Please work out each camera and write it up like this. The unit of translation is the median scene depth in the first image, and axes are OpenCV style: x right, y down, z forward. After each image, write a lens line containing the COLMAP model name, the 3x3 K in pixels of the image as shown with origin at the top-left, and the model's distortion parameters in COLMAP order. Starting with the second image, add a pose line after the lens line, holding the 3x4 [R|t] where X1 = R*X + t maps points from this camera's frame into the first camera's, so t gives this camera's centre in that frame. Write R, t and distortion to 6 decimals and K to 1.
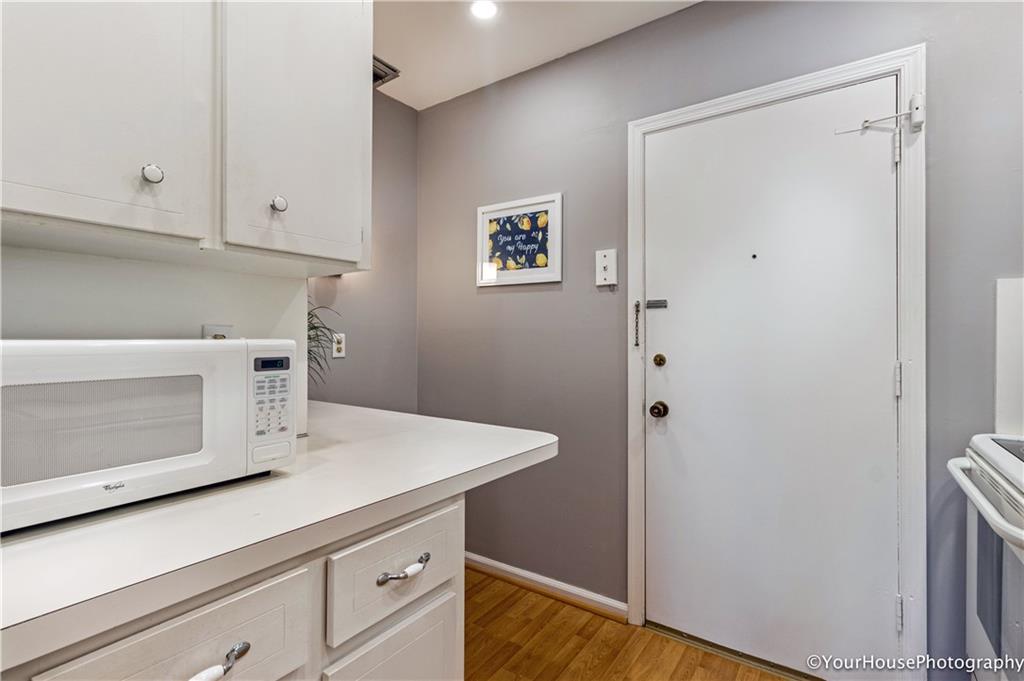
lens RADIAL K [[484.7, 0, 512.0], [0, 484.7, 336.4], [0, 0, 1]] dist [-0.000395, -0.000033]
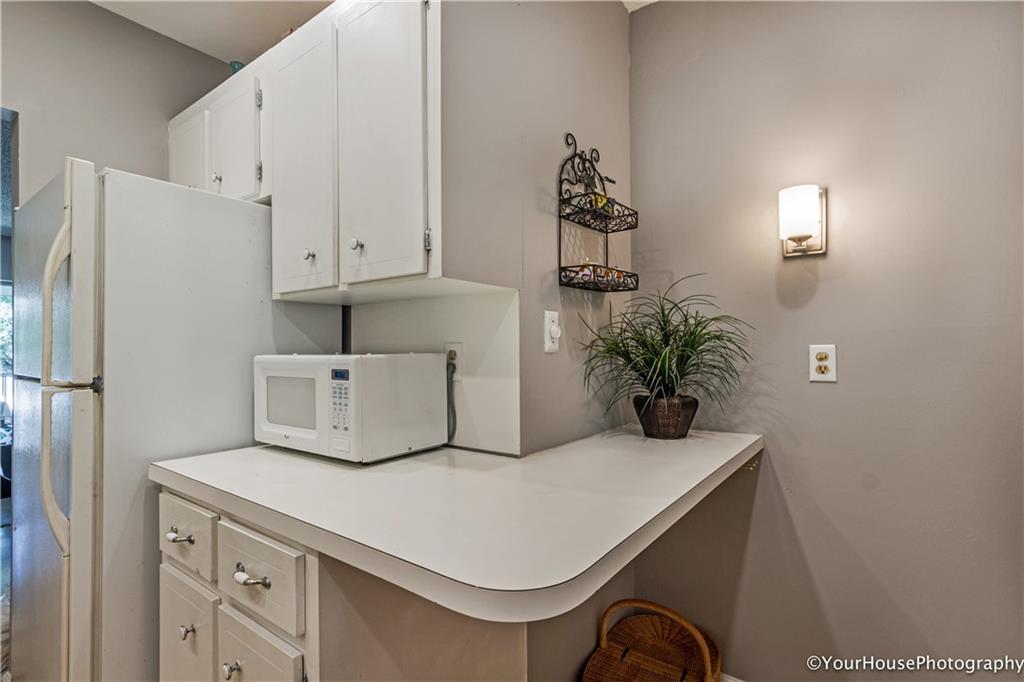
lens RADIAL K [[503.0, 0, 512.0], [0, 503.0, 341.0], [0, 0, 1]] dist [-0.000605, -0.000039]
pose [[-0.036643, -0.016536, -0.999192, 0.785960], [0.007890, 0.999827, -0.016836, -0.004795], [0.999297, -0.008501, -0.036506, 1.479608]]
